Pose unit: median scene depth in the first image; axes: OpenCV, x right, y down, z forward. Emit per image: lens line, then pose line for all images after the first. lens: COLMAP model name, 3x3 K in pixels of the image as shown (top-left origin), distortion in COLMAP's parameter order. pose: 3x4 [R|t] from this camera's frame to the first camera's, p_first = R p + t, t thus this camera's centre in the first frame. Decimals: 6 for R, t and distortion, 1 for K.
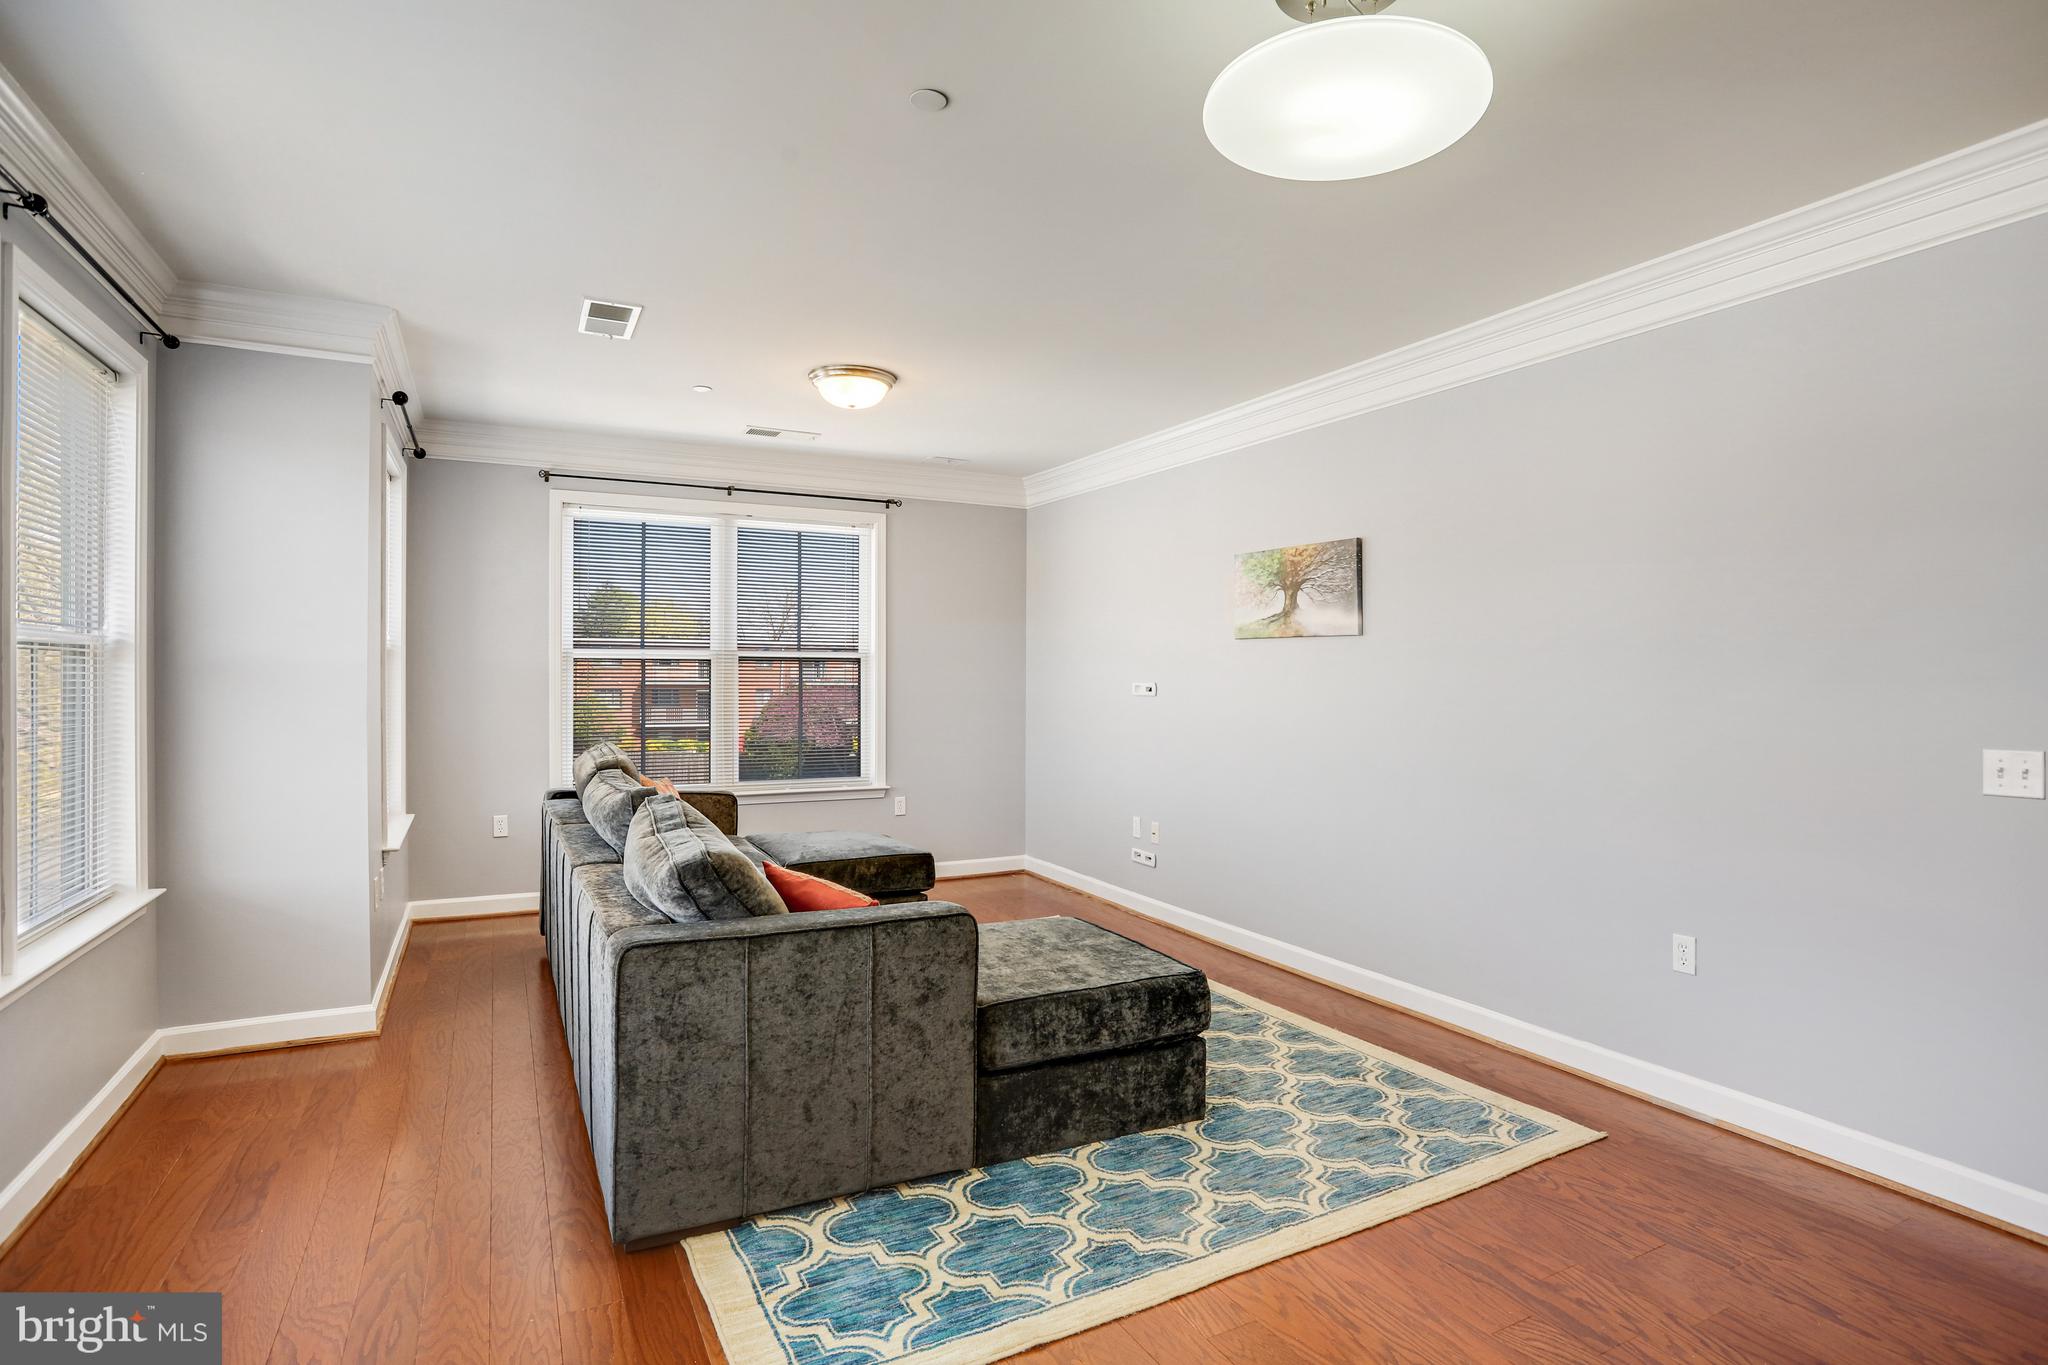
lens RADIAL K [[1045.5, 0, 1032.0], [0, 1045.5, 677.6], [0, 0, 1]] dist [-0.061287, 0.000576]
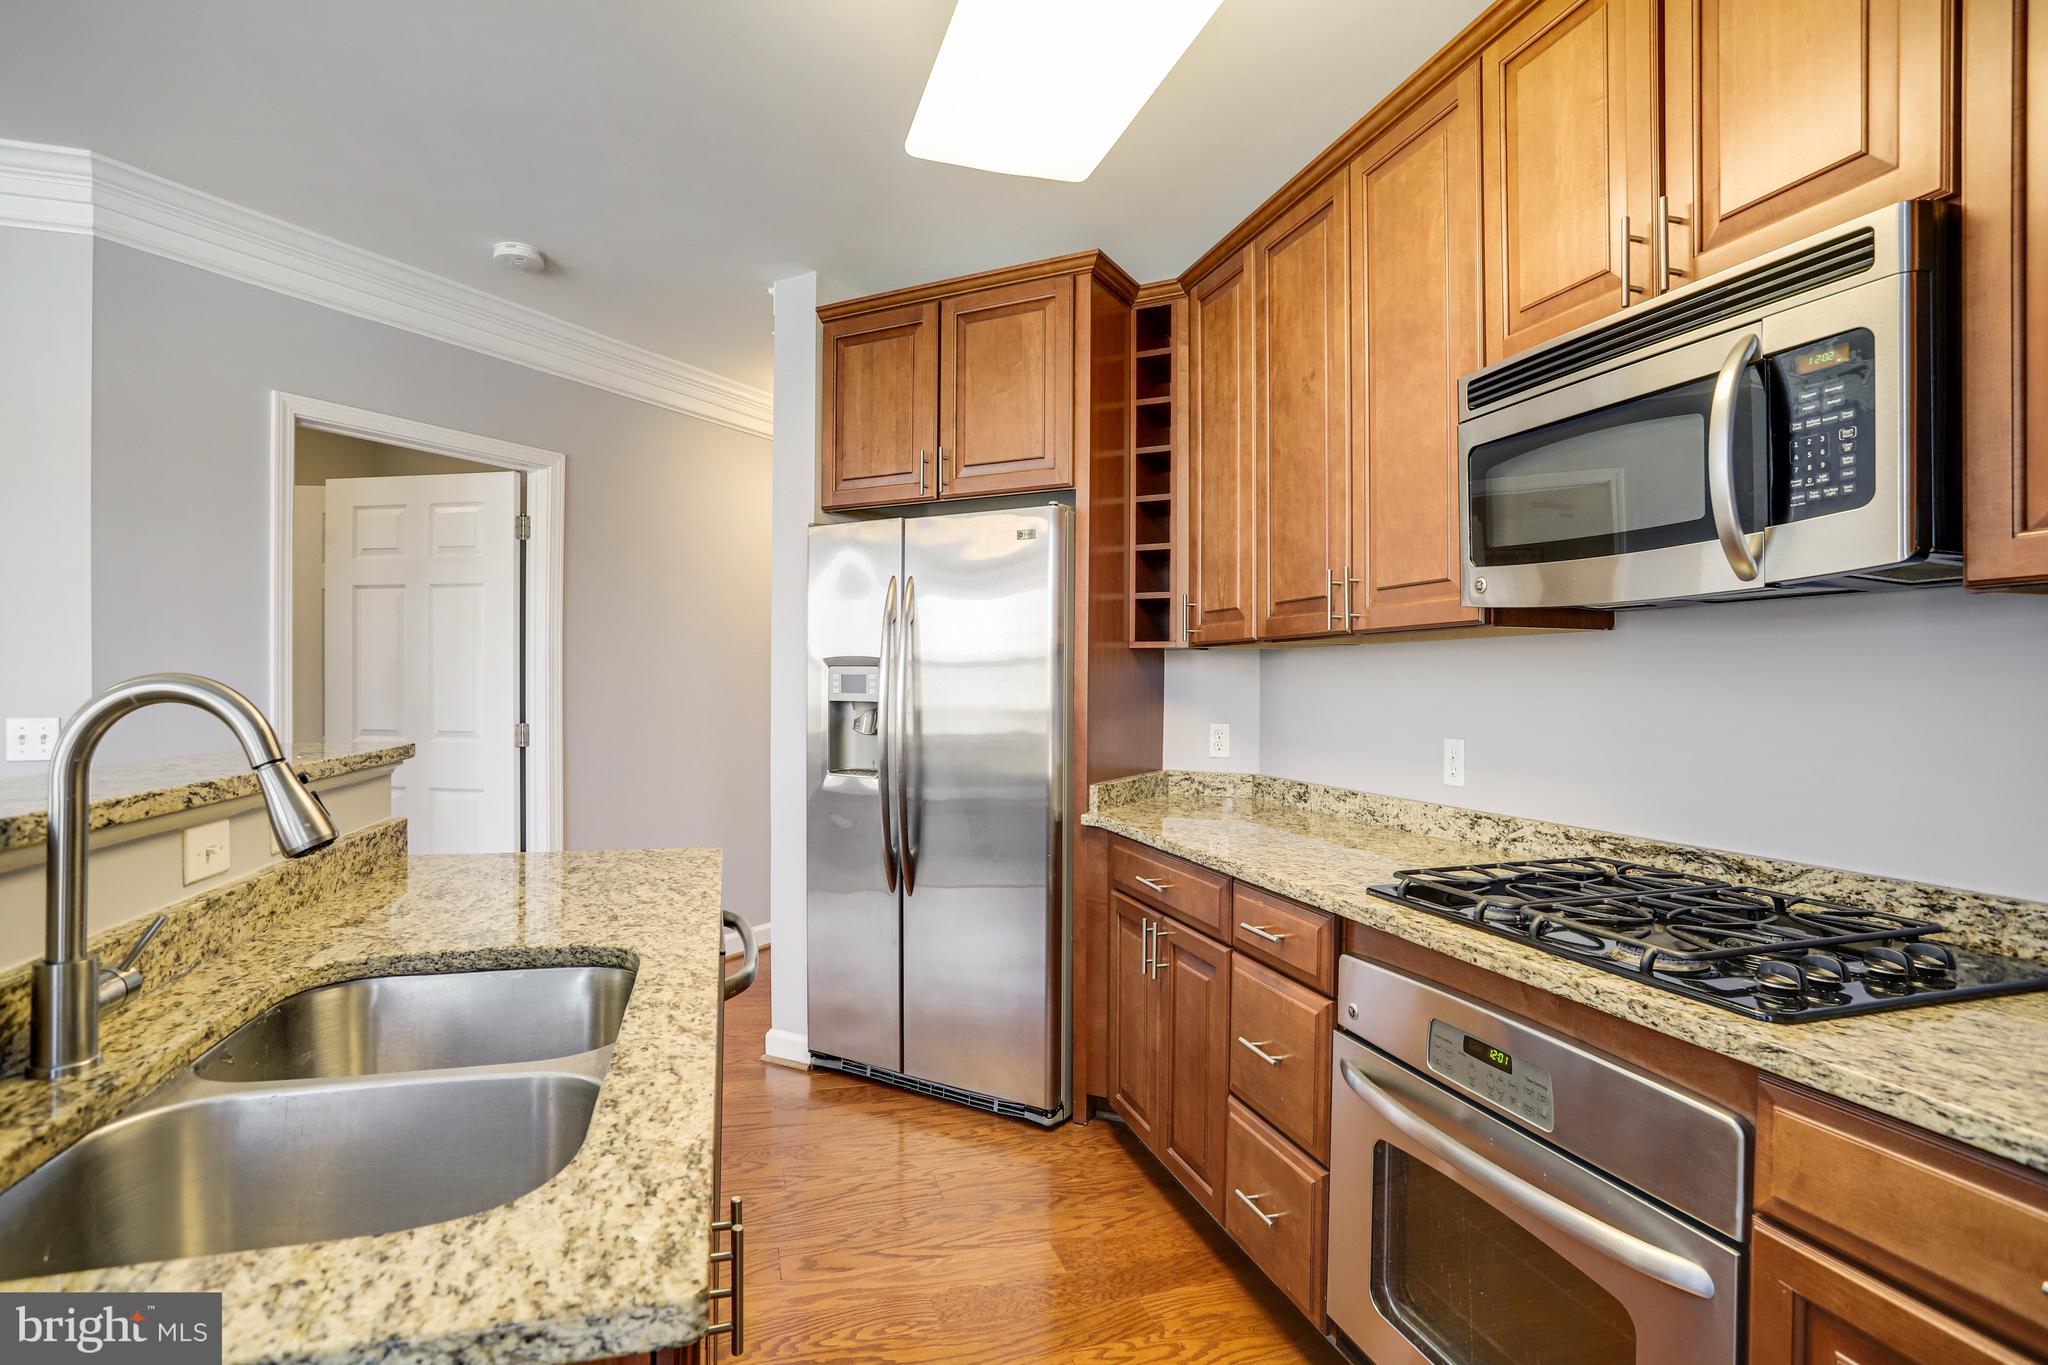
lens RADIAL K [[1030.6, 0, 1024.0], [0, 1030.6, 682.5], [0, 0, 1]] dist [-0.069864, 0.037386]
pose [[0.182798, -0.002635, 0.983147, 0.095684], [-0.004521, 0.999984, 0.003521, 0.021562], [-0.983140, -0.005088, 0.182783, -0.229360]]
